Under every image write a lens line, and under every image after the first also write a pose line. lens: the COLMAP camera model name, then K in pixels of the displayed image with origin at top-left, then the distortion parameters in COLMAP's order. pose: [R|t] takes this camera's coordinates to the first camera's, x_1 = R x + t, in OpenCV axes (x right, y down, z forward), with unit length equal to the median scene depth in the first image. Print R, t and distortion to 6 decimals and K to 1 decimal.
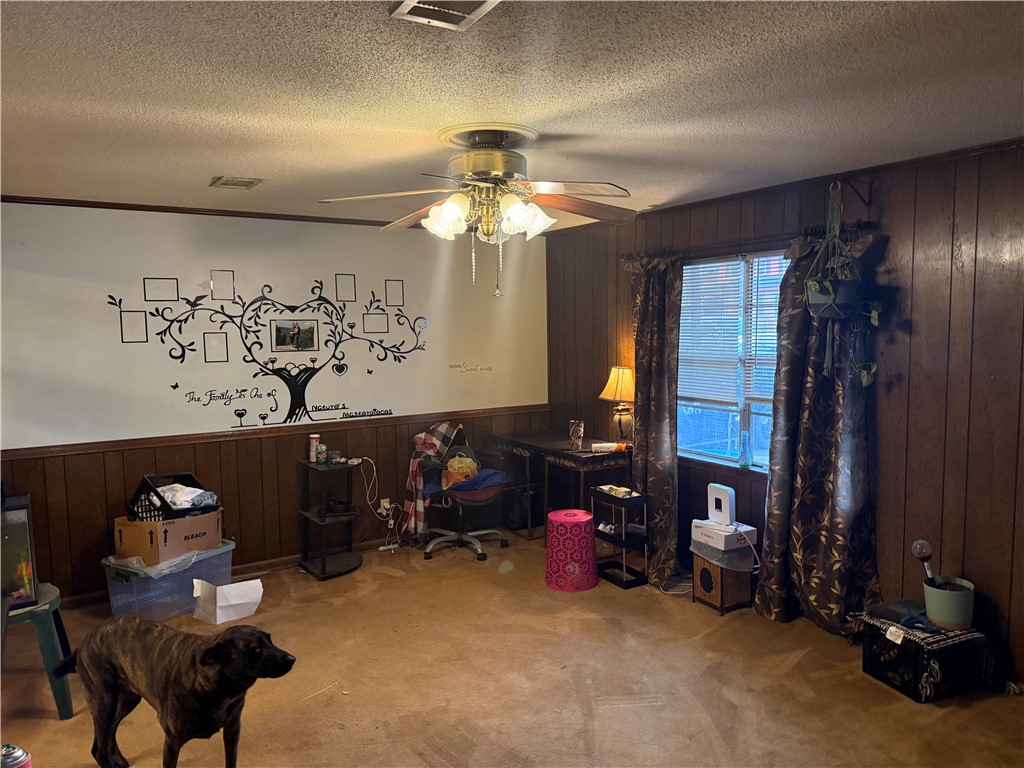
lens RADIAL K [[707.7, 0, 514.0], [0, 707.7, 381.4], [0, 0, 1]] dist [0.074326, -0.102871]
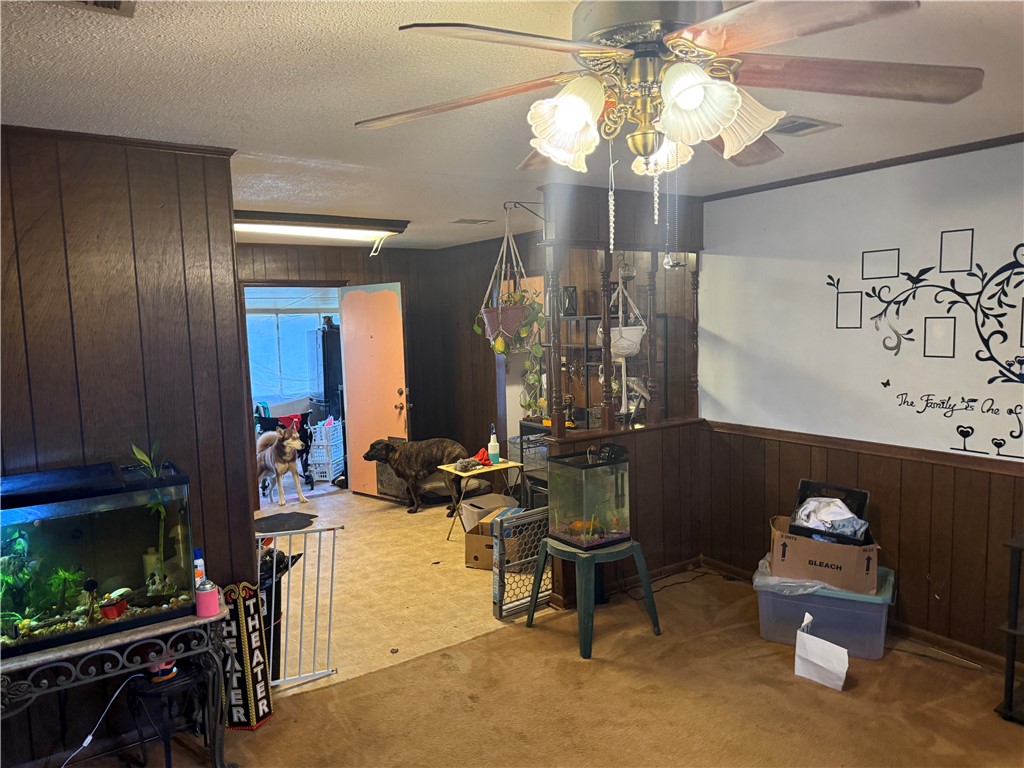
lens RADIAL K [[707.7, 0, 514.0], [0, 707.7, 381.4], [0, 0, 1]] dist [0.074326, -0.102871]
pose [[0.050156, 0.093961, -0.994312, 0.291908], [-0.066600, 0.993663, 0.090541, -0.038900], [0.996518, 0.061680, 0.056096, 0.509317]]
